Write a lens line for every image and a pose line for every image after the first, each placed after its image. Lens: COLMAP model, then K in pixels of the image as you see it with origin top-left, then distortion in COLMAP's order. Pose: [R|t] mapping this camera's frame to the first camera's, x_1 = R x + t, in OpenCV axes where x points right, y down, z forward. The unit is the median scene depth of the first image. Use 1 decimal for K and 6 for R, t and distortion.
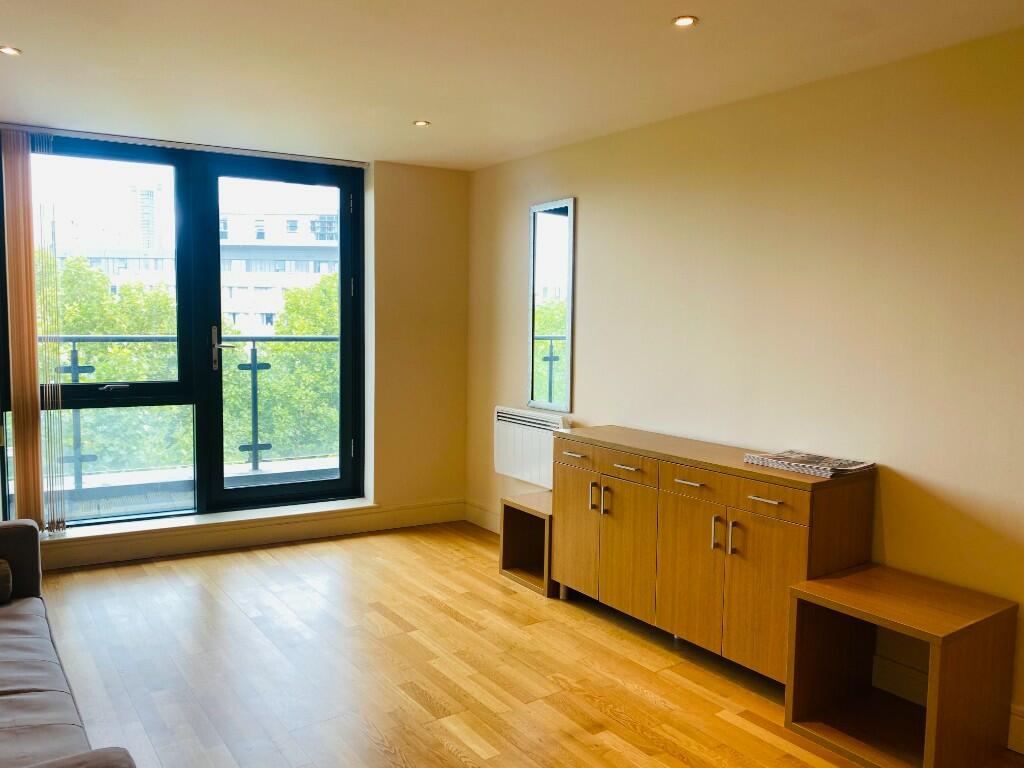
lens RADIAL K [[795.7, 0, 510.1], [0, 795.7, 392.9], [0, 0, 1]] dist [0.026077, -0.007652]
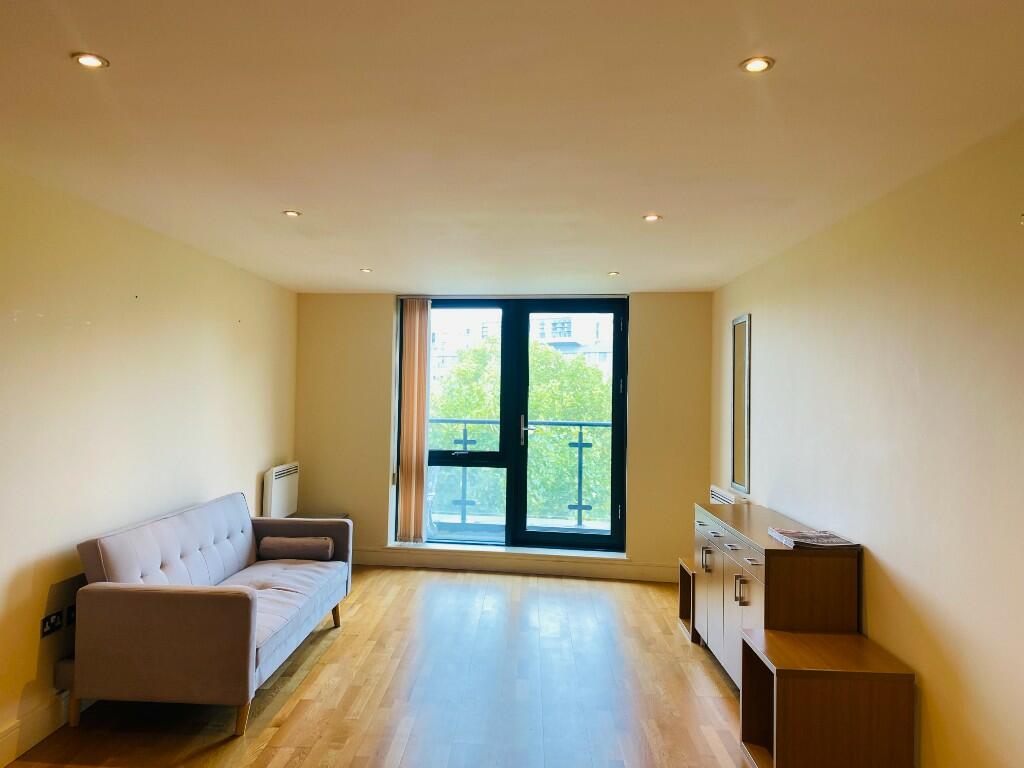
lens RADIAL K [[795.7, 0, 515.3], [0, 795.7, 376.3], [0, 0, 1]] dist [0.026077, -0.007652]
pose [[0.802198, -0.011373, -0.596949, 0.463203], [-0.065300, 0.992150, -0.106655, 0.001568], [0.593476, 0.124539, 0.795158, -0.151445]]
